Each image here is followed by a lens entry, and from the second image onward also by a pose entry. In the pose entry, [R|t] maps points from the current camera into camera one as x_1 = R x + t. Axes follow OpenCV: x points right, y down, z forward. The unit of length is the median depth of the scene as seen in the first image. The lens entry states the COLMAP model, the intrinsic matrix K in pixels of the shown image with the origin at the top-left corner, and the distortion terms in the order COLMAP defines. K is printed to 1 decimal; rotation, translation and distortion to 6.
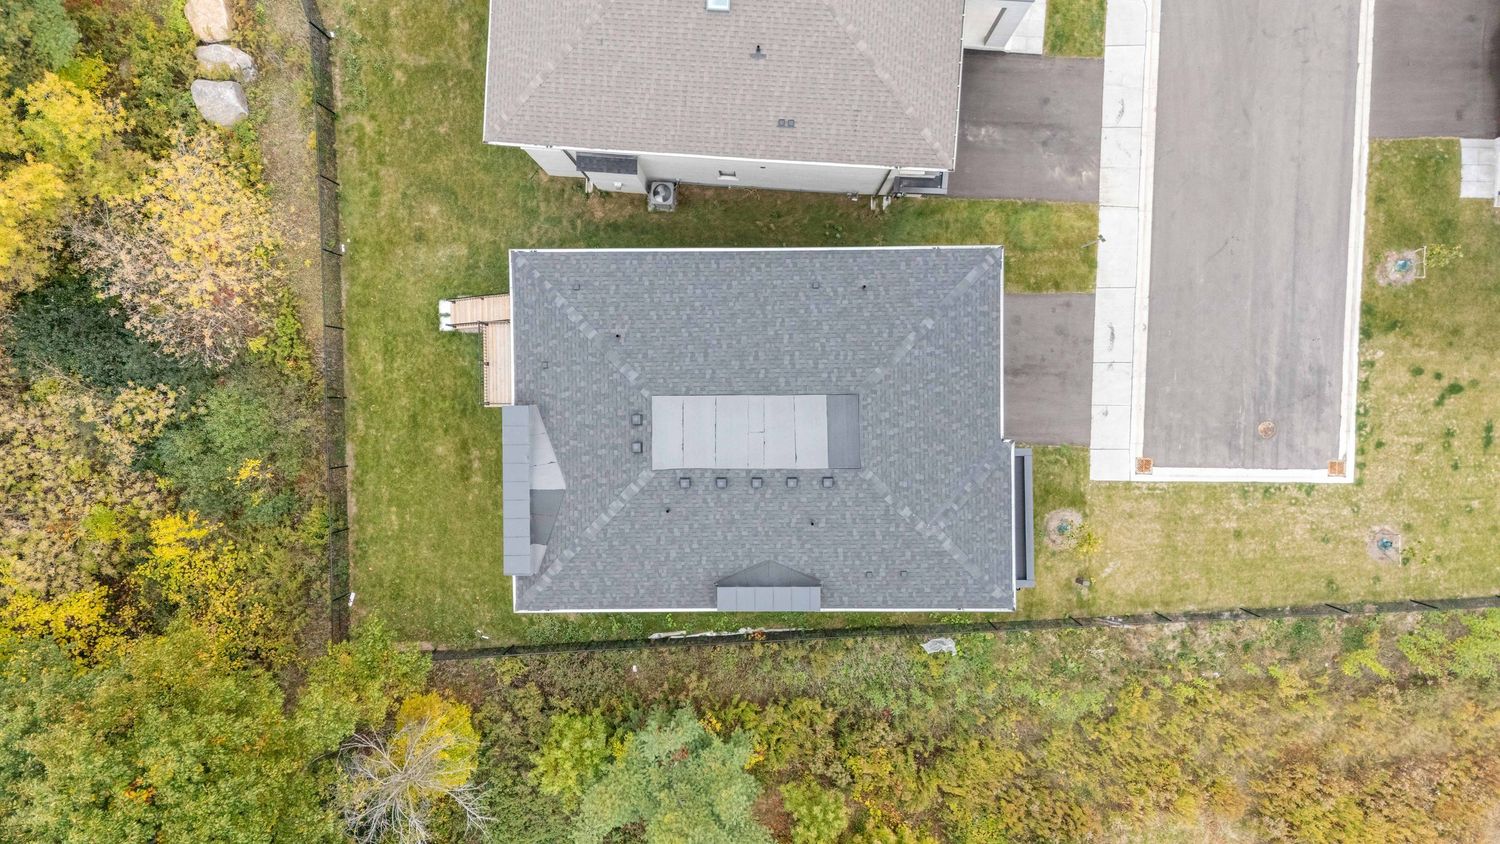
lens RADIAL K [[1096.3, 0, 748.2], [0, 1096.3, 422.7], [0, 0, 1]] dist [0.078501, -0.078639]
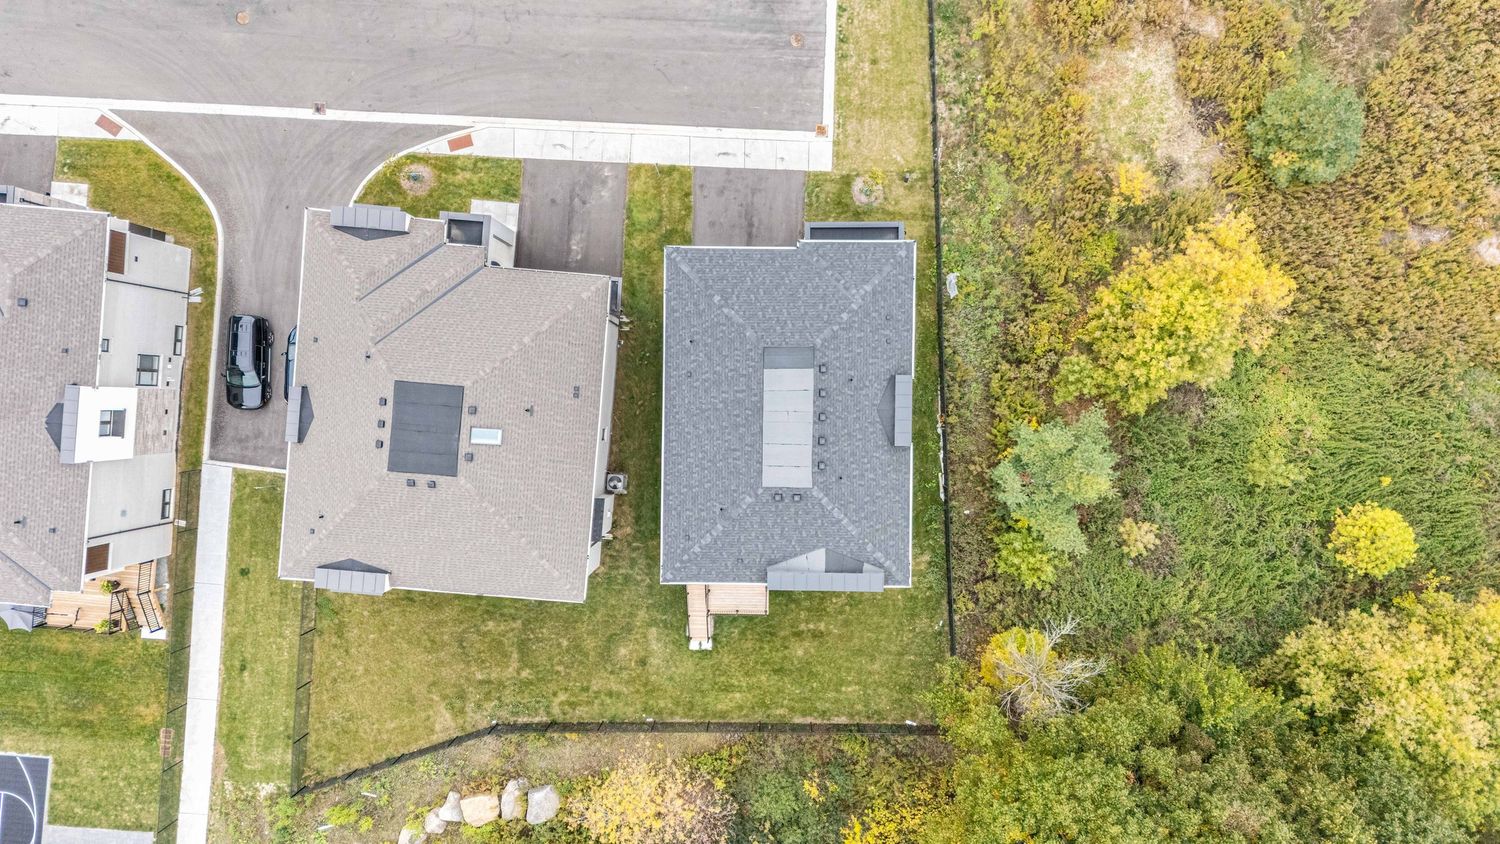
lens RADIAL K [[1096.3, 0, 754.4], [0, 1096.3, 423.6], [0, 0, 1]] dist [0.078501, -0.078639]
pose [[0.019323, -0.999809, 0.002955, -0.005167], [0.999180, 0.019205, -0.035636, 0.011646], [0.035573, 0.003641, 0.999360, -0.348629]]
